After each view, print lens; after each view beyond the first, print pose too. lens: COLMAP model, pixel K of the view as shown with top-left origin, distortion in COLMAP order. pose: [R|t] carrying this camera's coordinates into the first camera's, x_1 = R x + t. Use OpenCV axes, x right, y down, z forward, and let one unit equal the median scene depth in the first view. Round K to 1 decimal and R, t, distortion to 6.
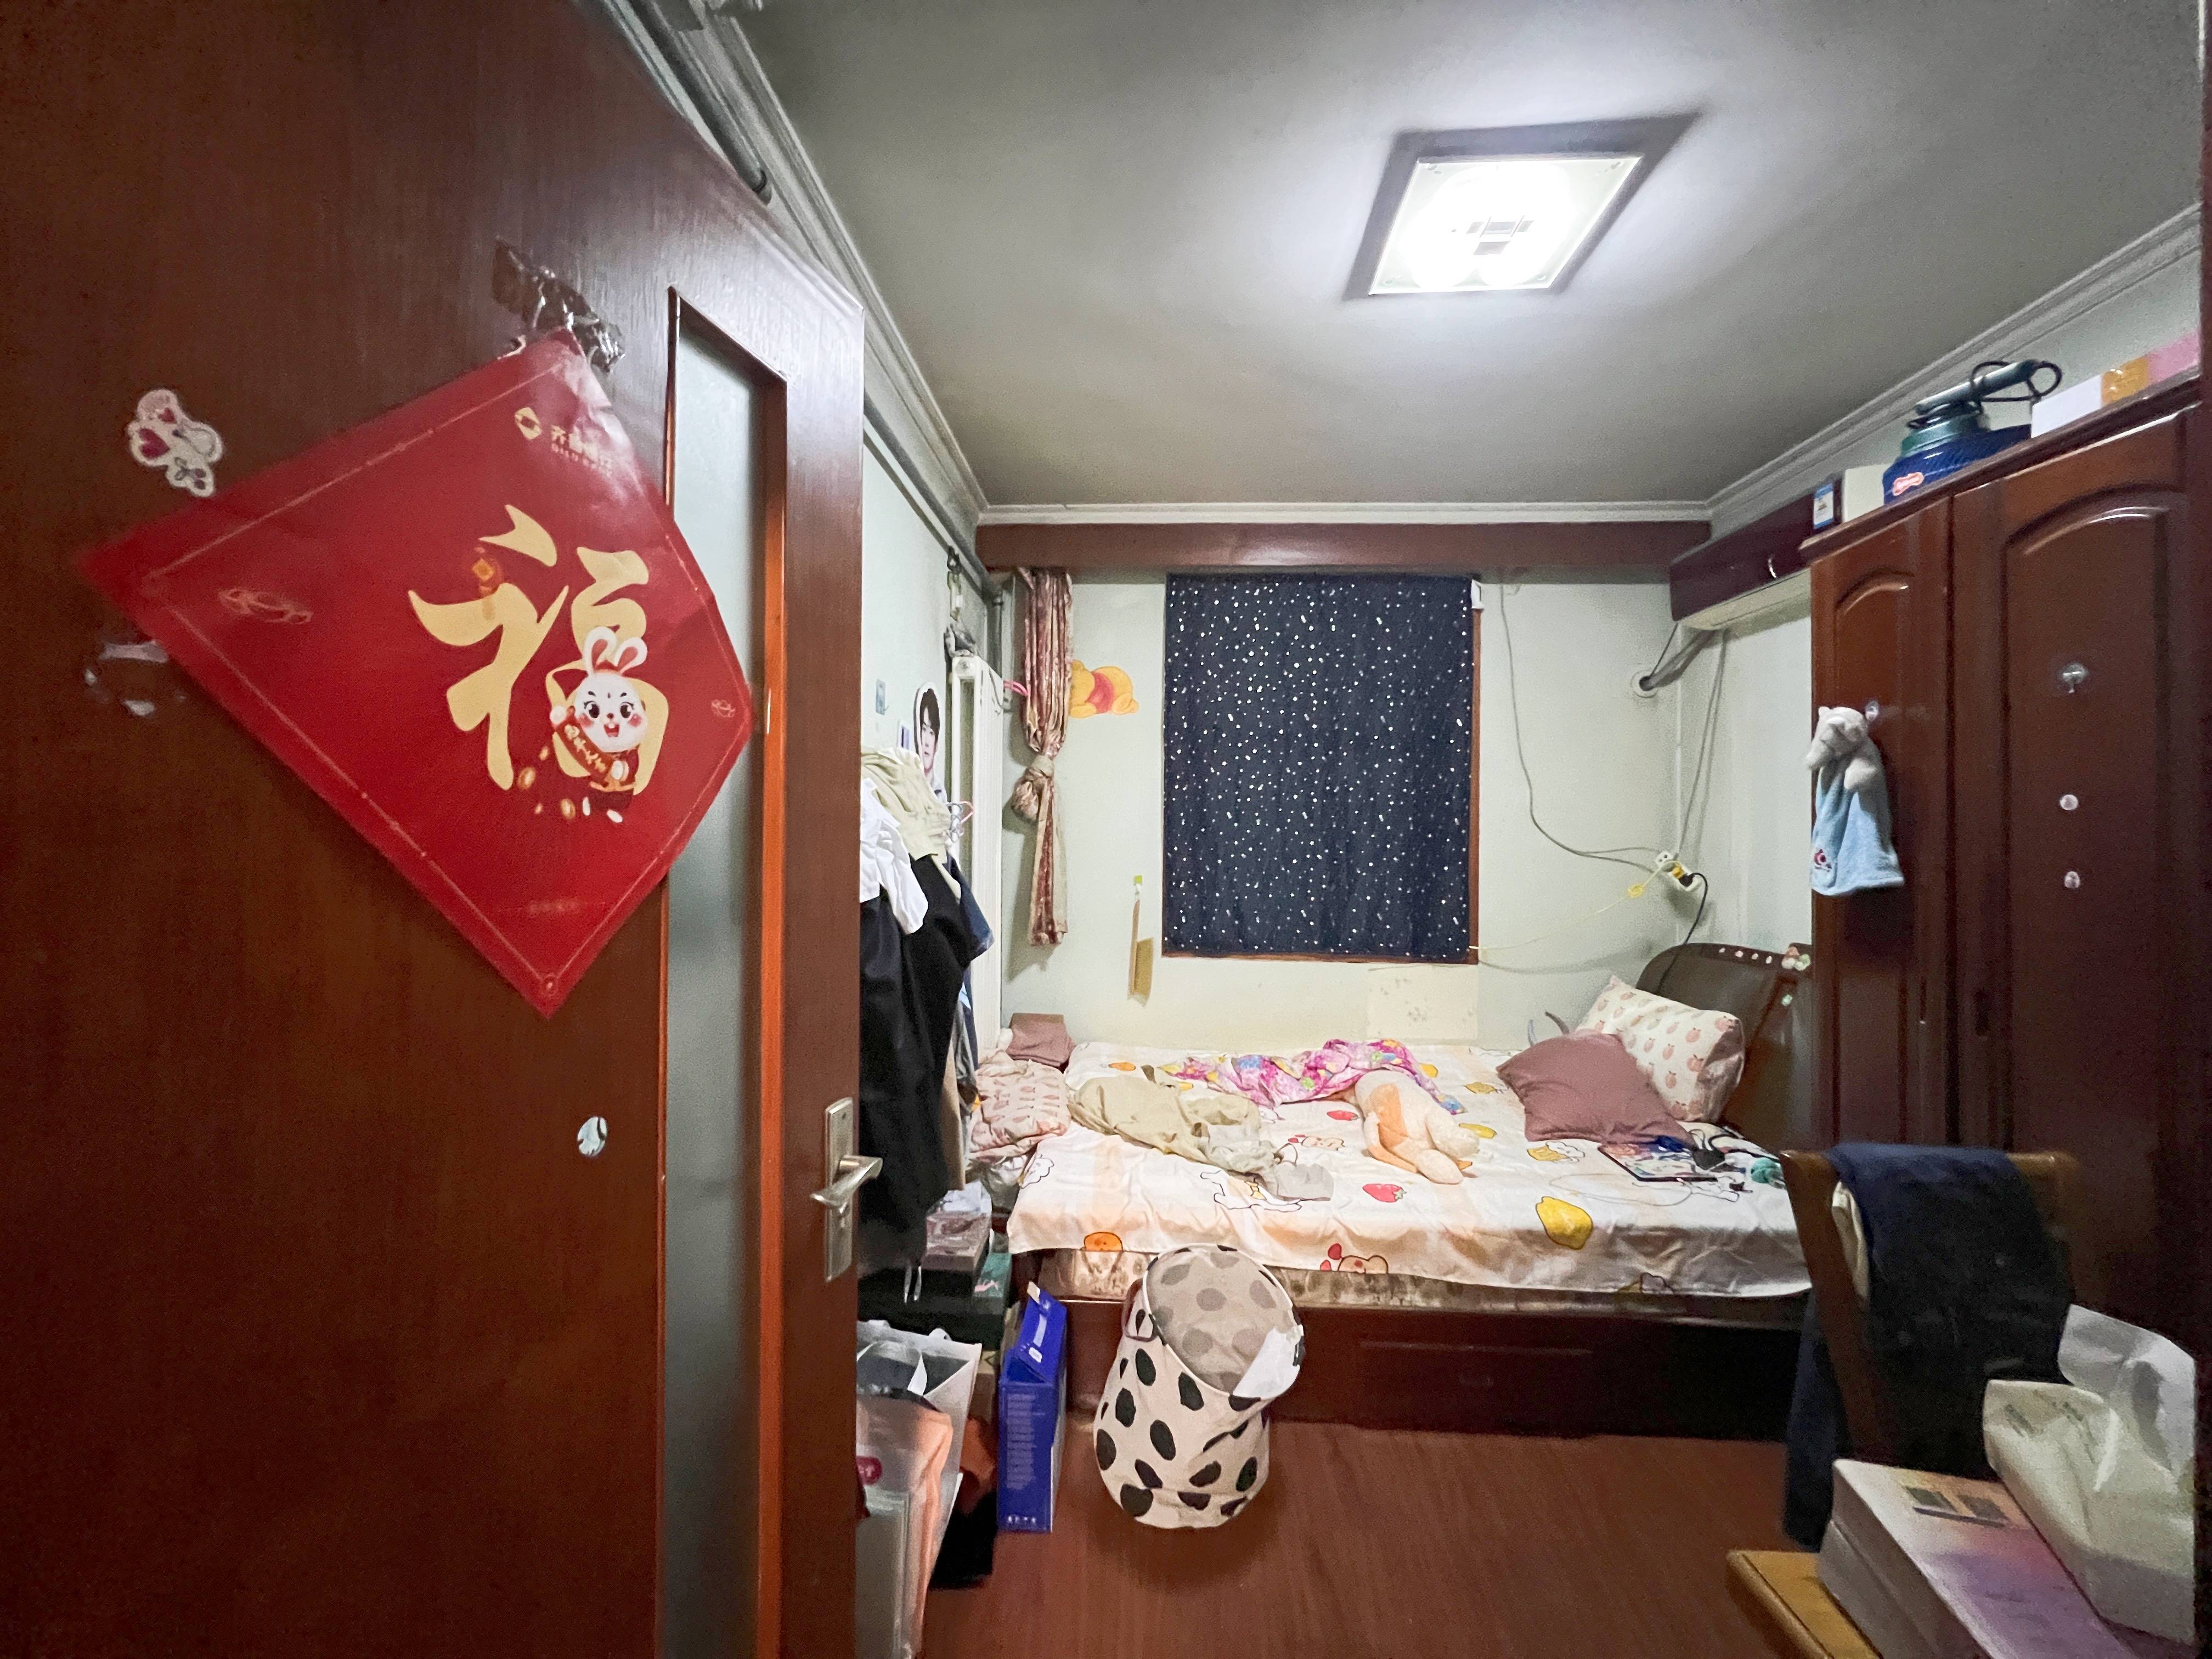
lens RADIAL K [[887.1, 0, 1106.0], [0, 887.1, 829.5], [0, 0, 1]] dist [-0.001471, 0.002259]
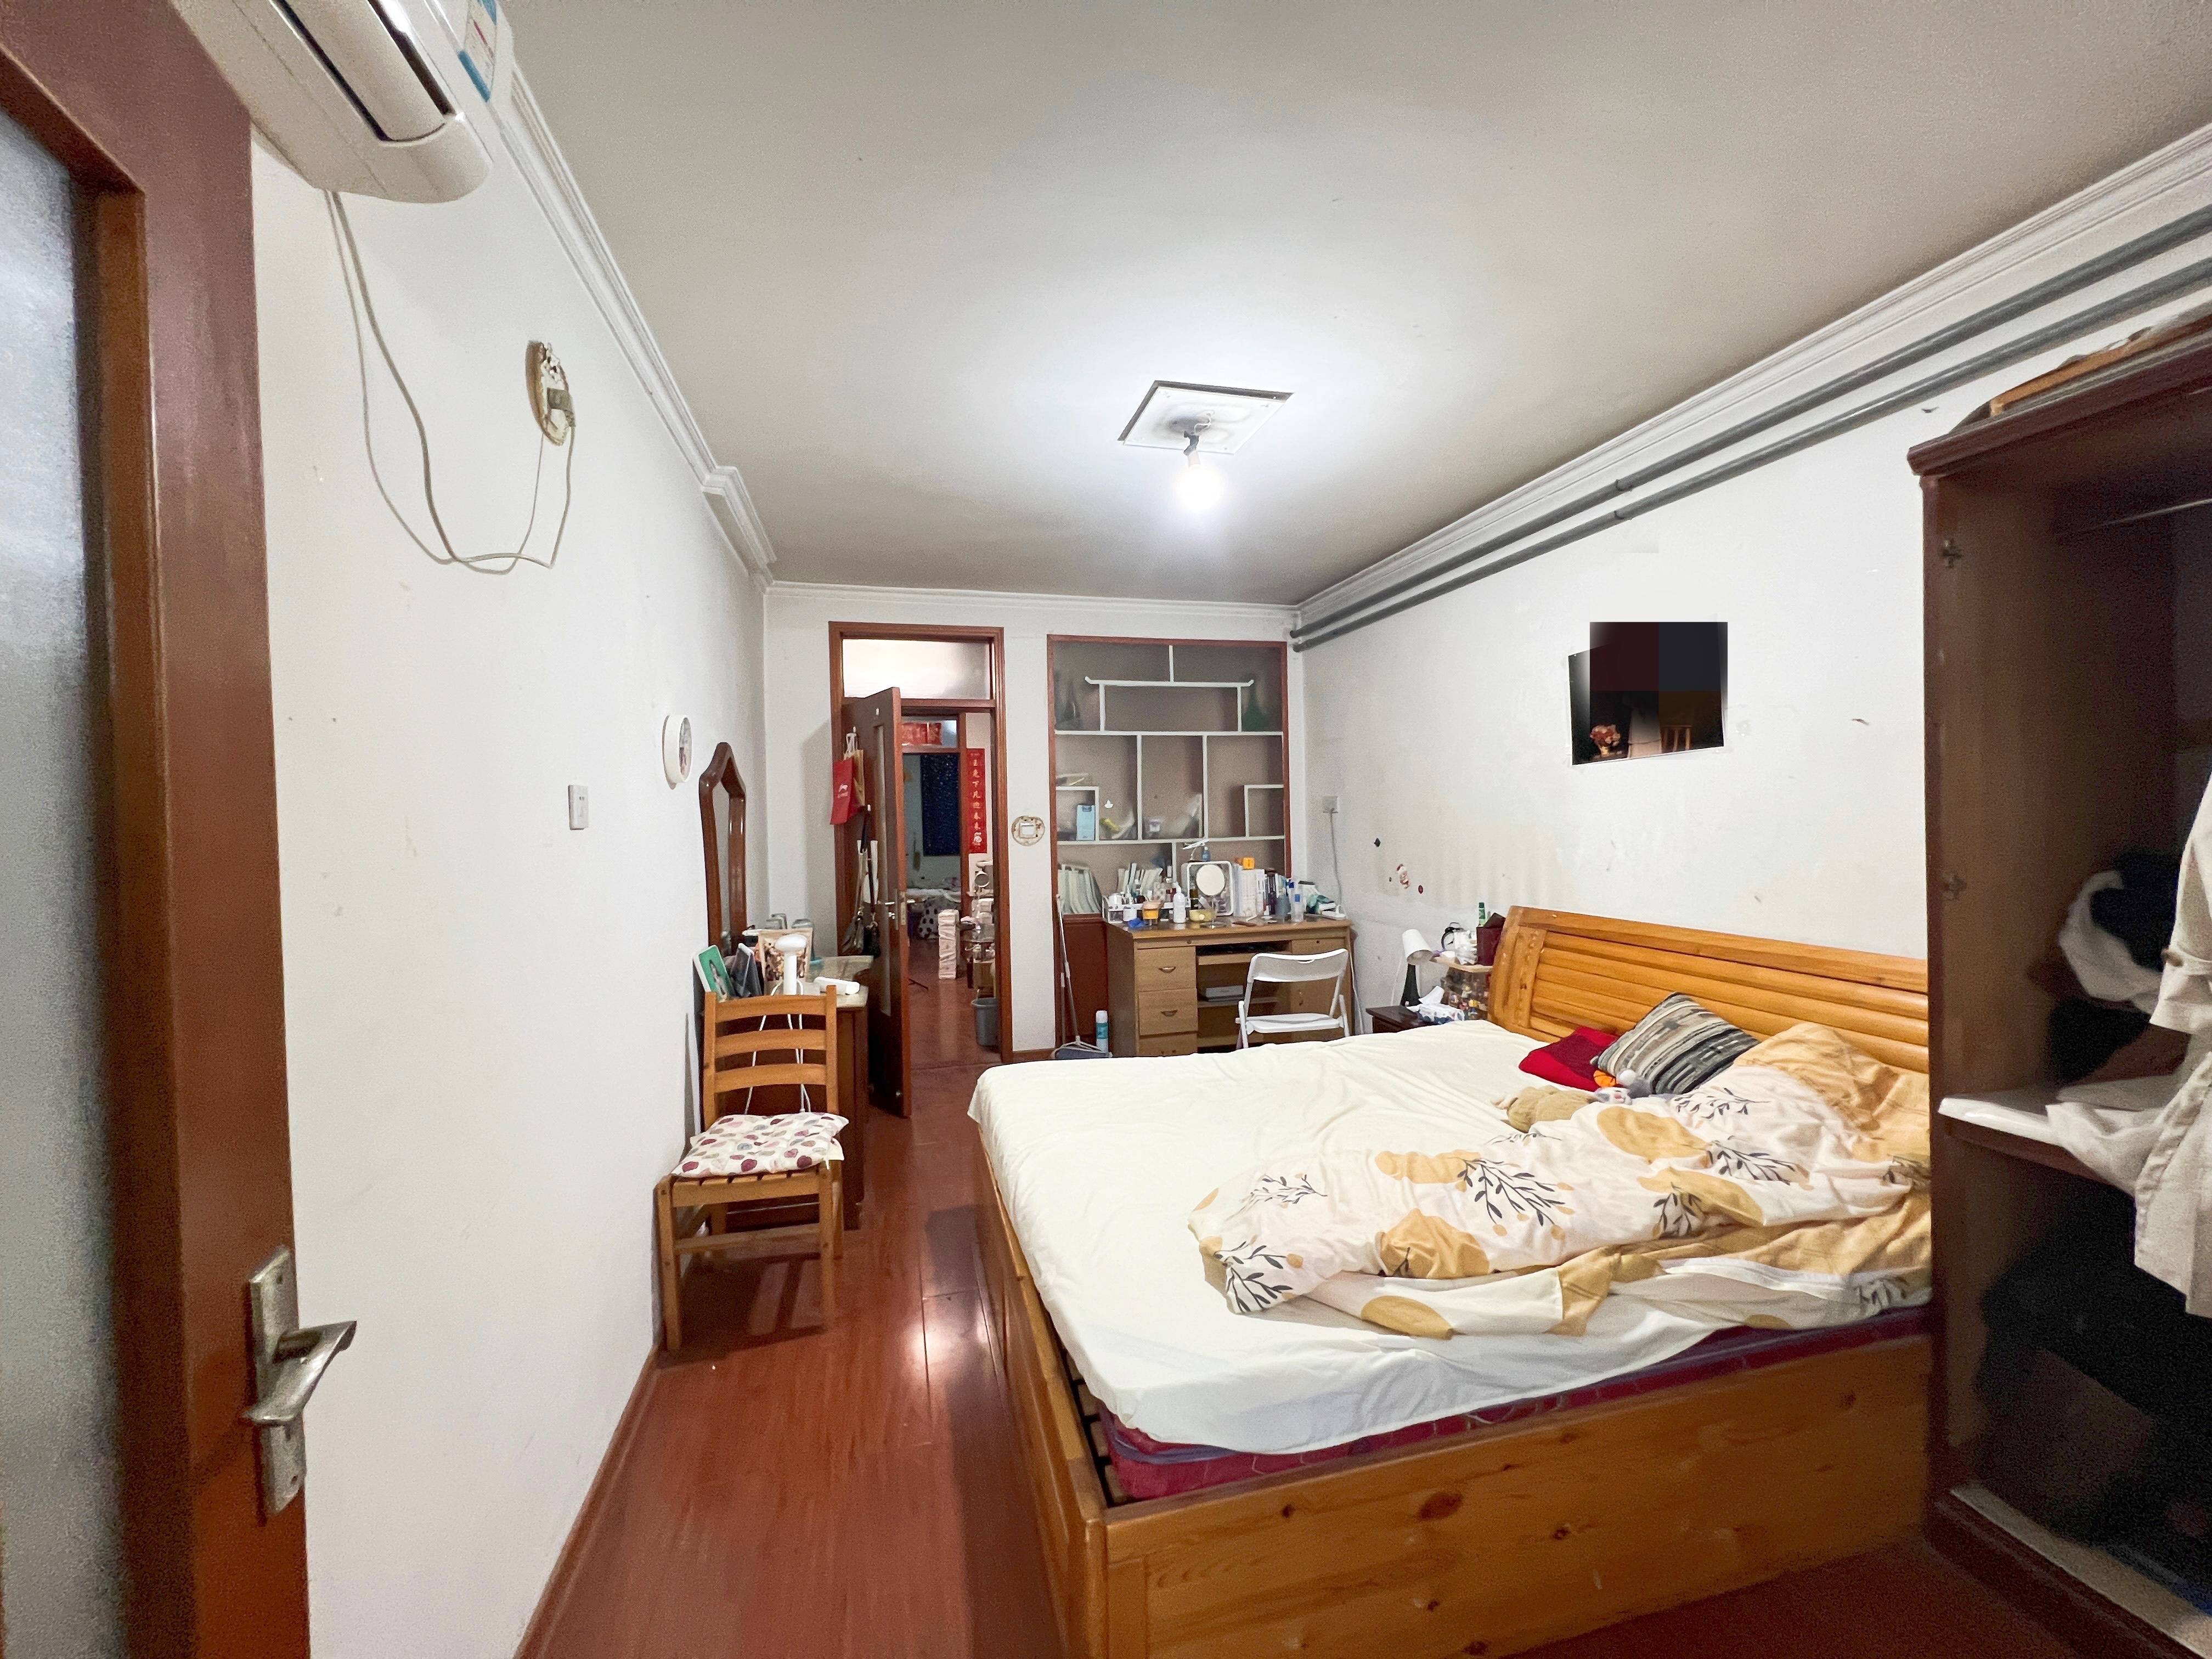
lens RADIAL K [[886.4, 0, 1106.0], [0, 886.4, 829.5], [0, 0, 1]] dist [0.000312, -0.000200]
pose [[0.954498, -0.035773, 0.296062, -0.463187], [0.031049, 0.999305, 0.020643, -0.004855], [-0.296595, -0.010511, 0.954945, -4.181128]]
